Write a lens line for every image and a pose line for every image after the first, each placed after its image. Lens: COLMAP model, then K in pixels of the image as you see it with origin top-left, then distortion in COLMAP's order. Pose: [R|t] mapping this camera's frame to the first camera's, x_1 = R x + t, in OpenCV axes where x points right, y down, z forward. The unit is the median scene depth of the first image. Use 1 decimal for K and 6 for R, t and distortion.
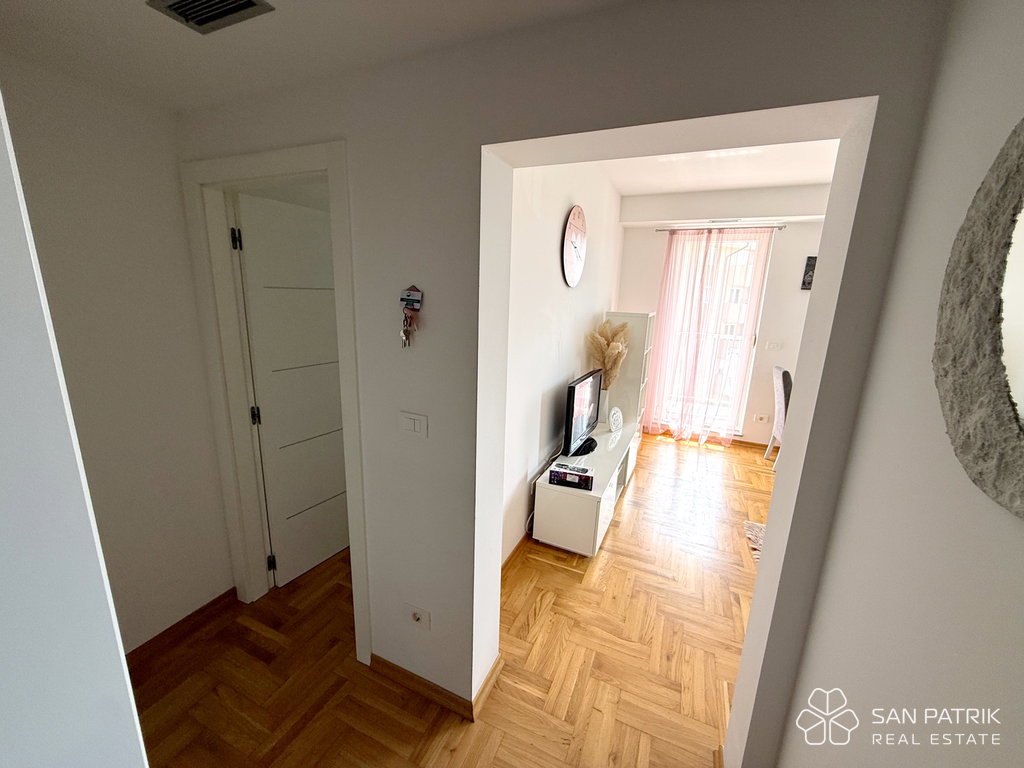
lens RADIAL K [[409.4, 0, 505.2], [0, 409.4, 384.2], [0, 0, 1]] dist [-0.000491, 0.000665]
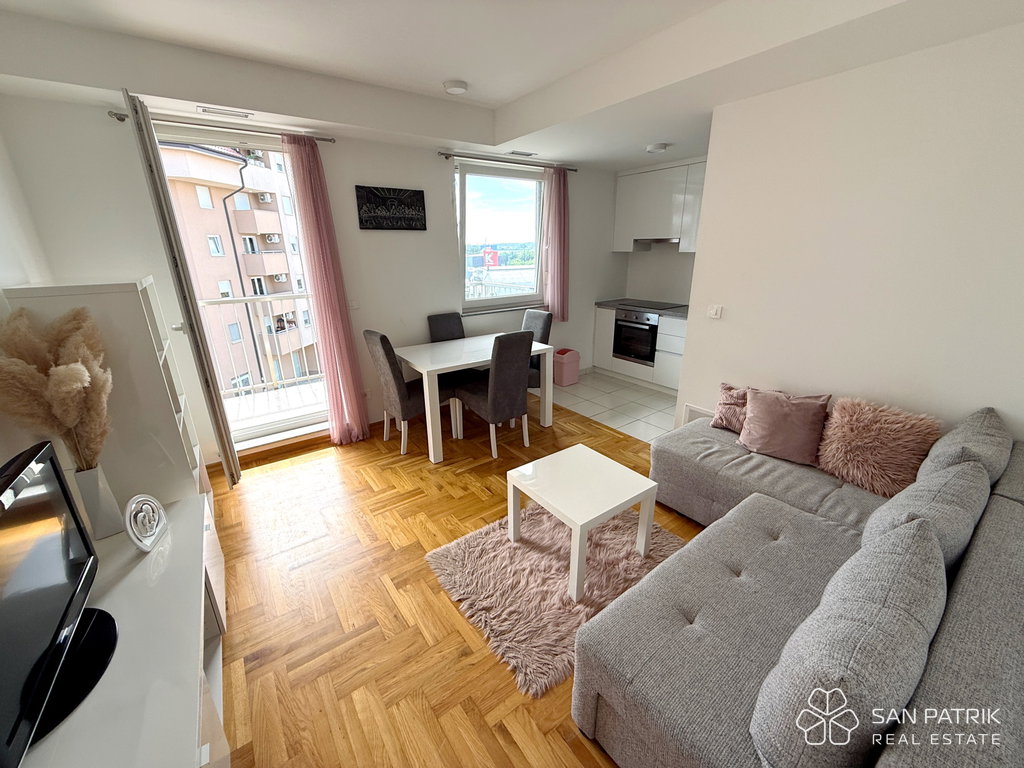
lens RADIAL K [[409.4, 0, 512.7], [0, 409.4, 382.3], [0, 0, 1]] dist [-0.000491, 0.000665]
pose [[0.490841, -0.310687, 0.813971, 0.144363], [0.219759, 0.948199, 0.229401, -0.077106], [-0.843078, 0.066278, 0.533692, 0.388392]]
